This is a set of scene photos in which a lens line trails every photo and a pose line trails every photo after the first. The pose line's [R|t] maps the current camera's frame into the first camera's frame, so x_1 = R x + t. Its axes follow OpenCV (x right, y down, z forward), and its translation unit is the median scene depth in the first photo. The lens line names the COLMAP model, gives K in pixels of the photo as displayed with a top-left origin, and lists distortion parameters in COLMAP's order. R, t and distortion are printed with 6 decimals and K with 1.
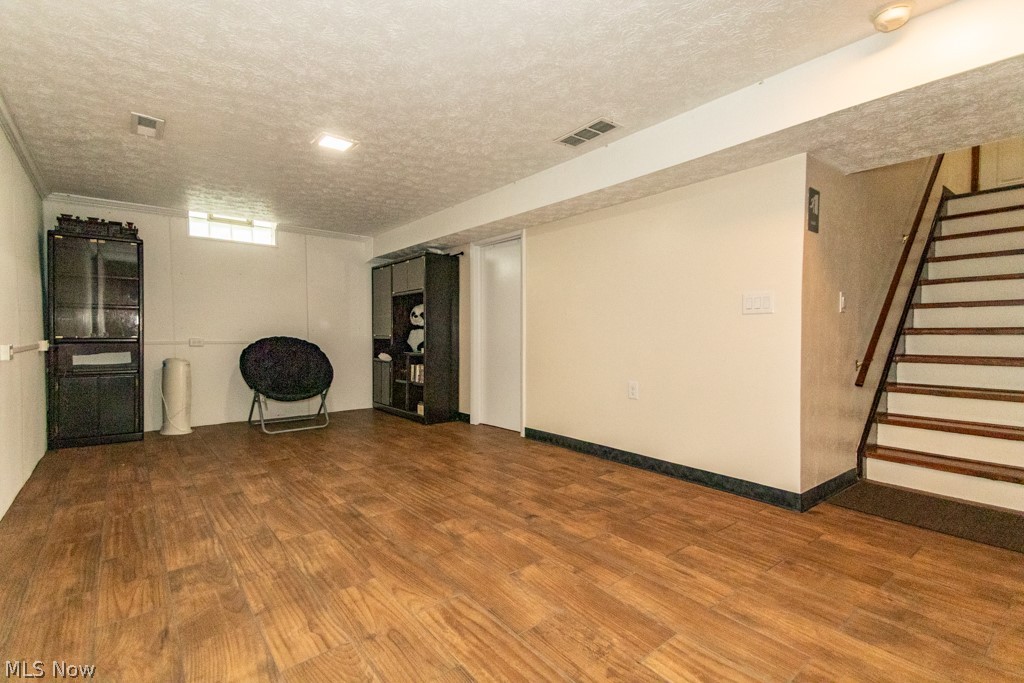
lens RADIAL K [[475.4, 0, 509.7], [0, 475.4, 339.8], [0, 0, 1]] dist [0.061372, -0.023083]
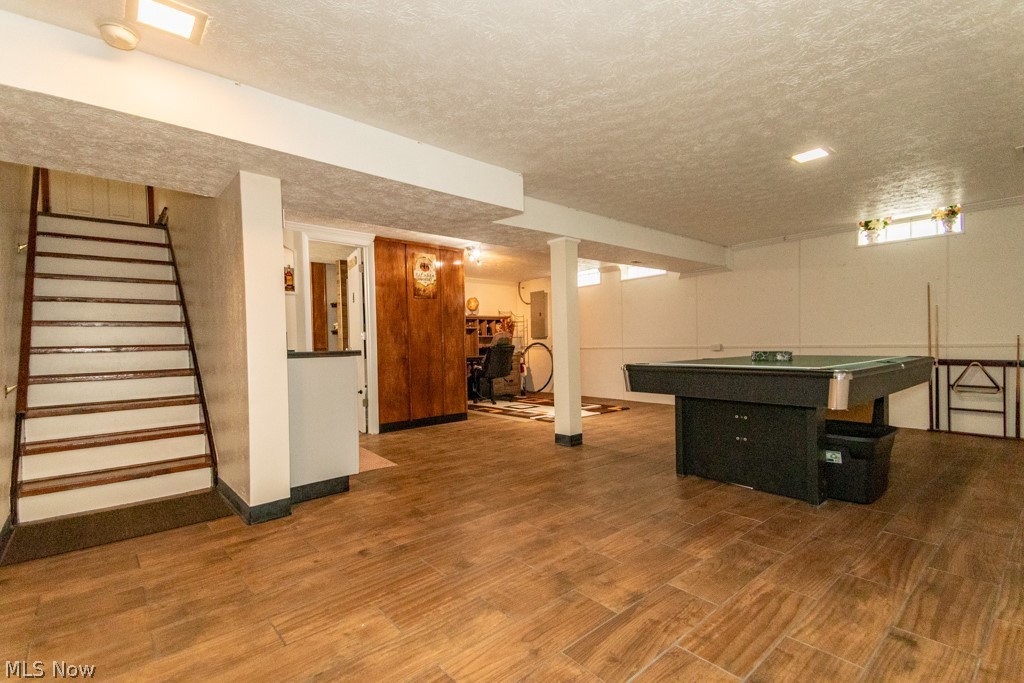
lens RADIAL K [[475.4, 0, 509.7], [0, 475.4, 339.8], [0, 0, 1]] dist [0.061372, -0.023083]
pose [[-0.045572, 0.004777, 0.998950, -0.254551], [0.038092, 0.999270, -0.003041, -0.000733], [-0.998235, 0.037913, -0.045721, 0.262042]]
